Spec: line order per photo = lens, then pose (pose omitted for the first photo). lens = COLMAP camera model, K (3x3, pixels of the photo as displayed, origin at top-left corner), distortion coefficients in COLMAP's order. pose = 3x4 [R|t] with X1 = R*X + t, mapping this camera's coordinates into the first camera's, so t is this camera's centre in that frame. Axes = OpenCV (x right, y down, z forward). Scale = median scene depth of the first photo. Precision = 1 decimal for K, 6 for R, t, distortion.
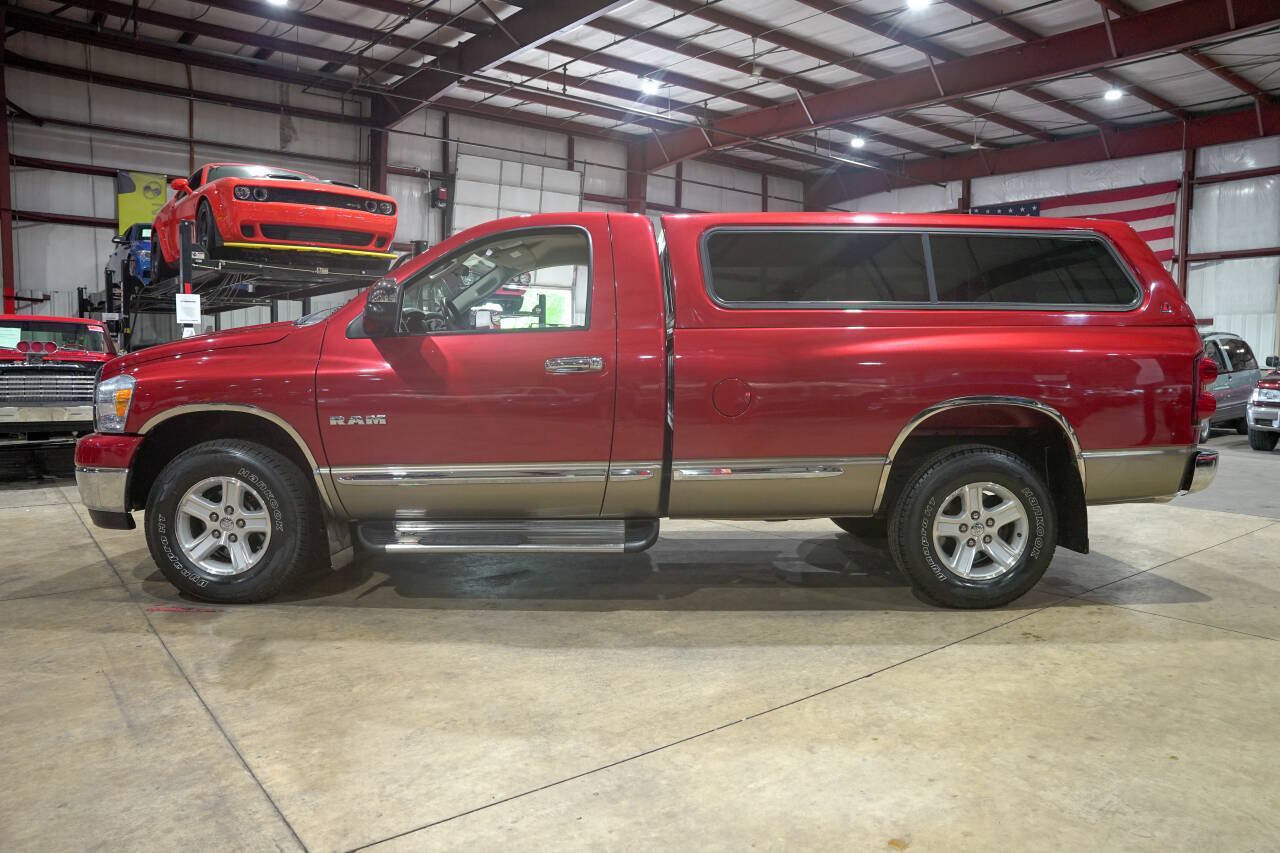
lens RADIAL K [[876.8, 0, 643.5], [0, 876.8, 425.7], [0, 0, 1]] dist [-0.142315, 0.112617]
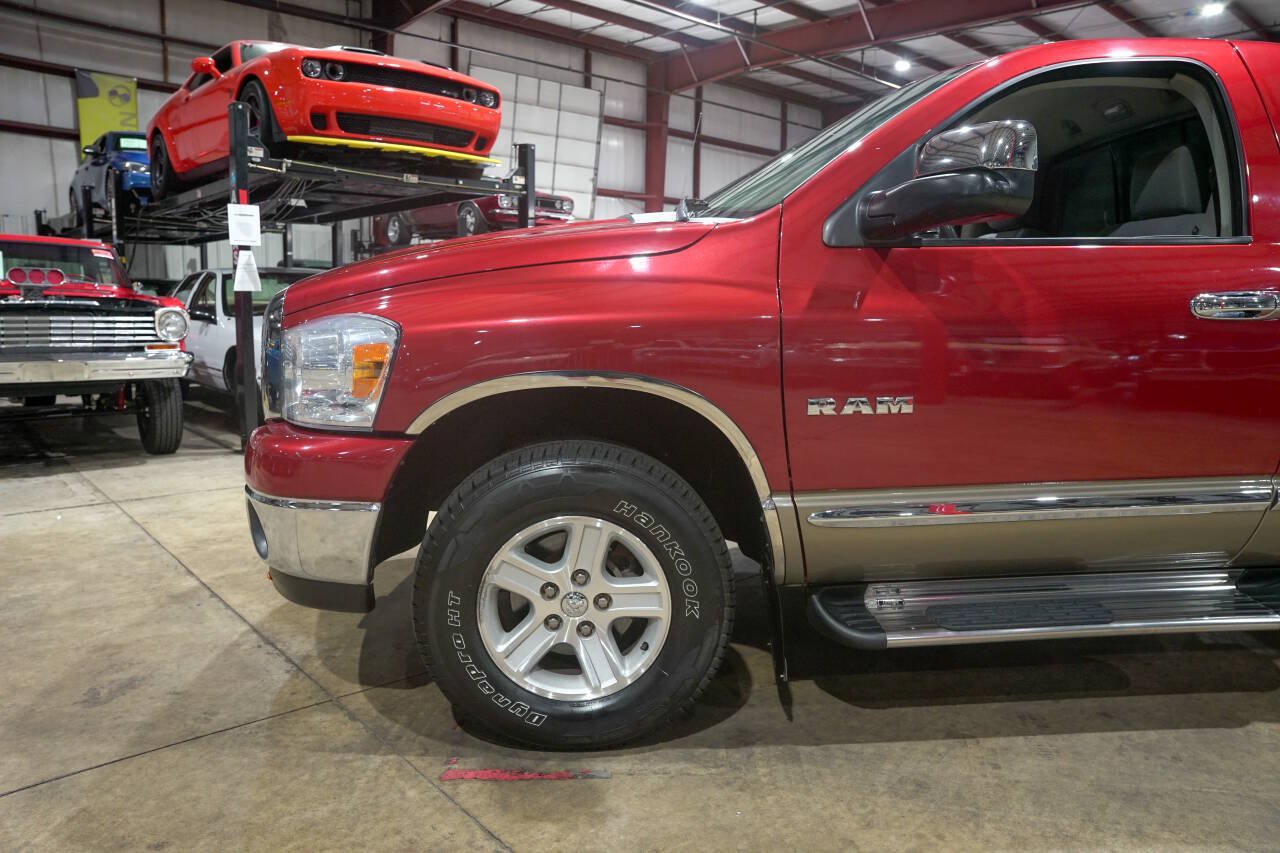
lens RADIAL K [[875.2, 0, 643.2], [0, 875.2, 427.2], [0, 0, 1]] dist [-0.143176, 0.113073]
pose [[0.998153, -0.003409, 0.060652, -0.213435], [-0.000780, 0.997623, 0.068905, -0.012749], [-0.060743, -0.068825, 0.995778, 0.212262]]
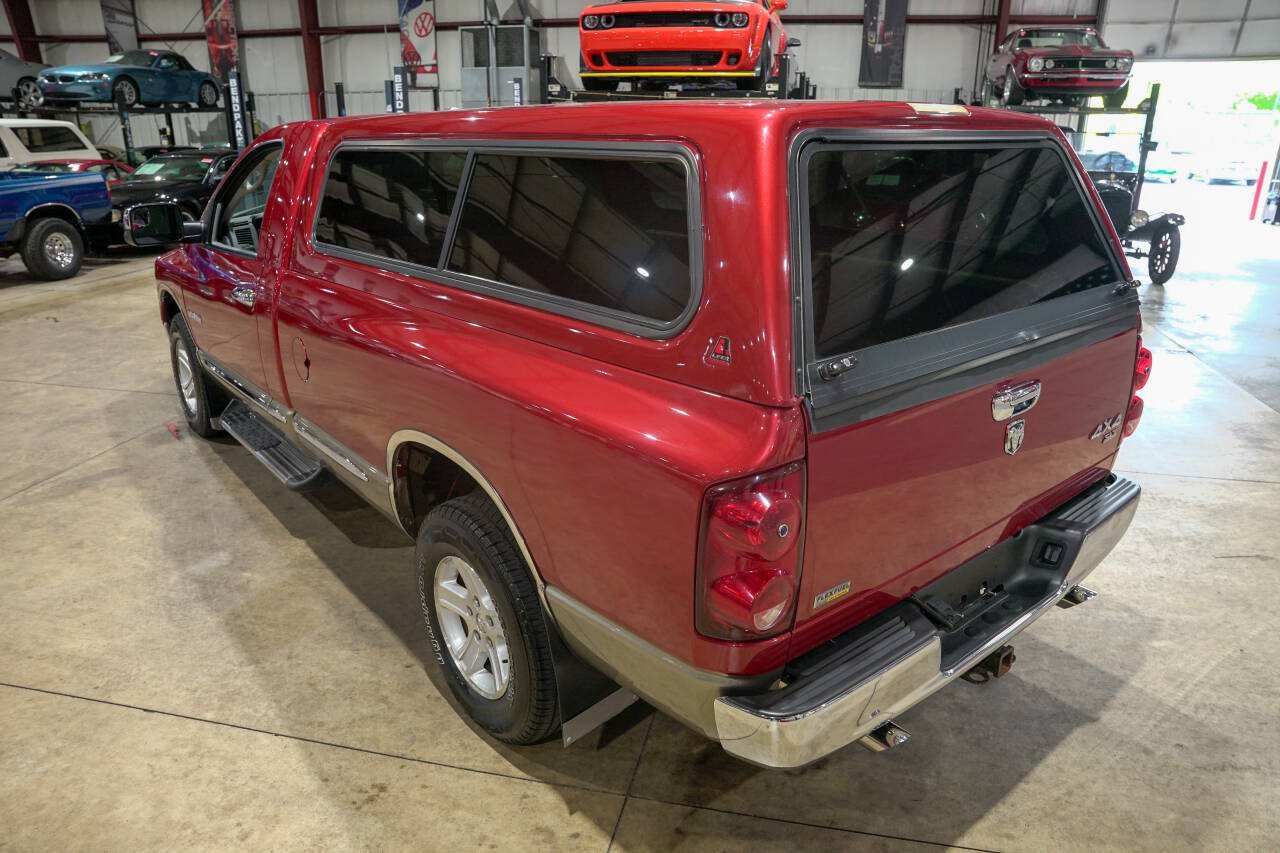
lens RADIAL K [[876.8, 0, 643.5], [0, 876.8, 425.7], [0, 0, 1]] dist [-0.142315, 0.112617]
pose [[0.628765, 0.257416, -0.733751, 0.416192], [-0.054097, 0.955811, 0.288963, -0.101692], [0.775711, -0.141996, 0.614906, 0.320509]]
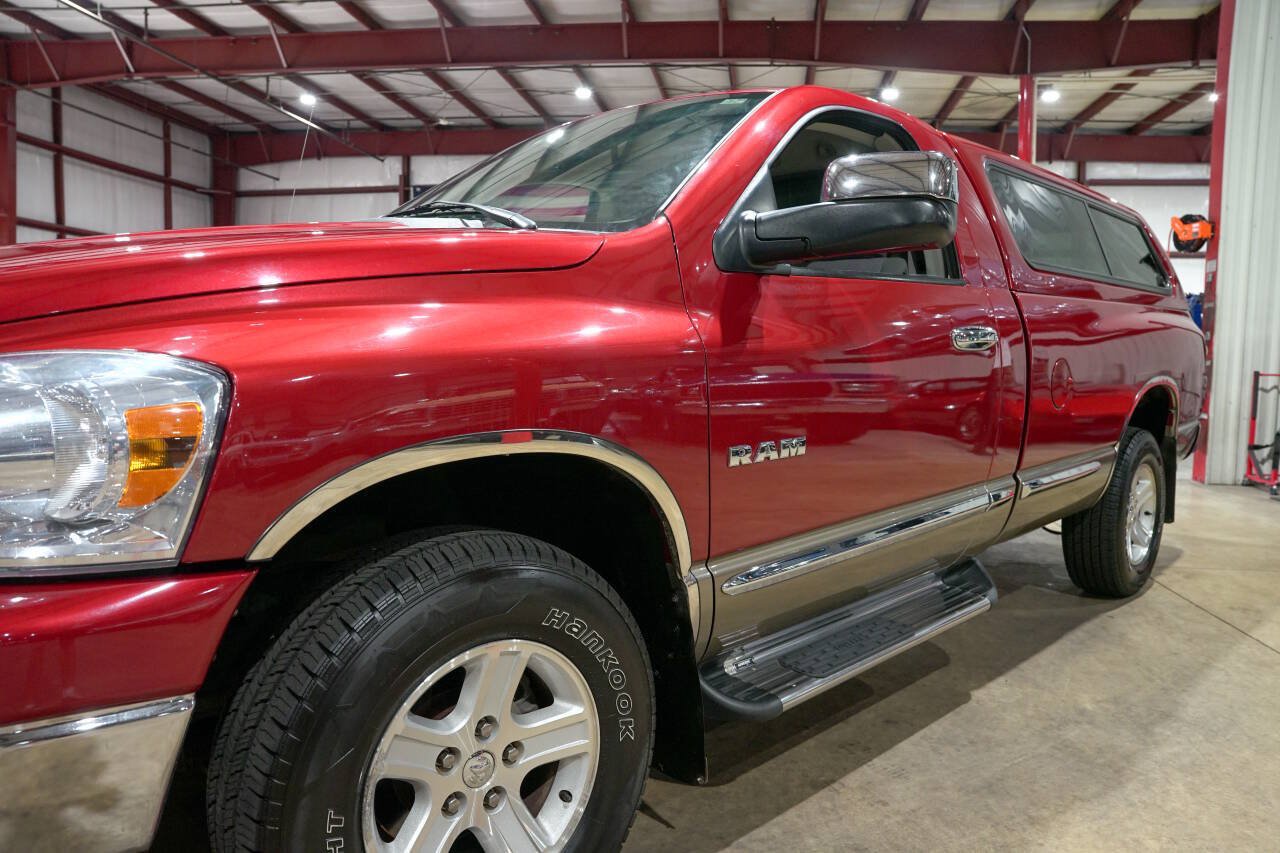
lens RADIAL K [[876.8, 0, 643.5], [0, 876.8, 425.7], [0, 0, 1]] dist [-0.142315, 0.112617]
pose [[0.728830, -0.057300, 0.682293, -0.301534], [0.044896, 0.998347, 0.035885, -0.017226], [-0.683222, 0.004478, 0.730197, 0.306310]]
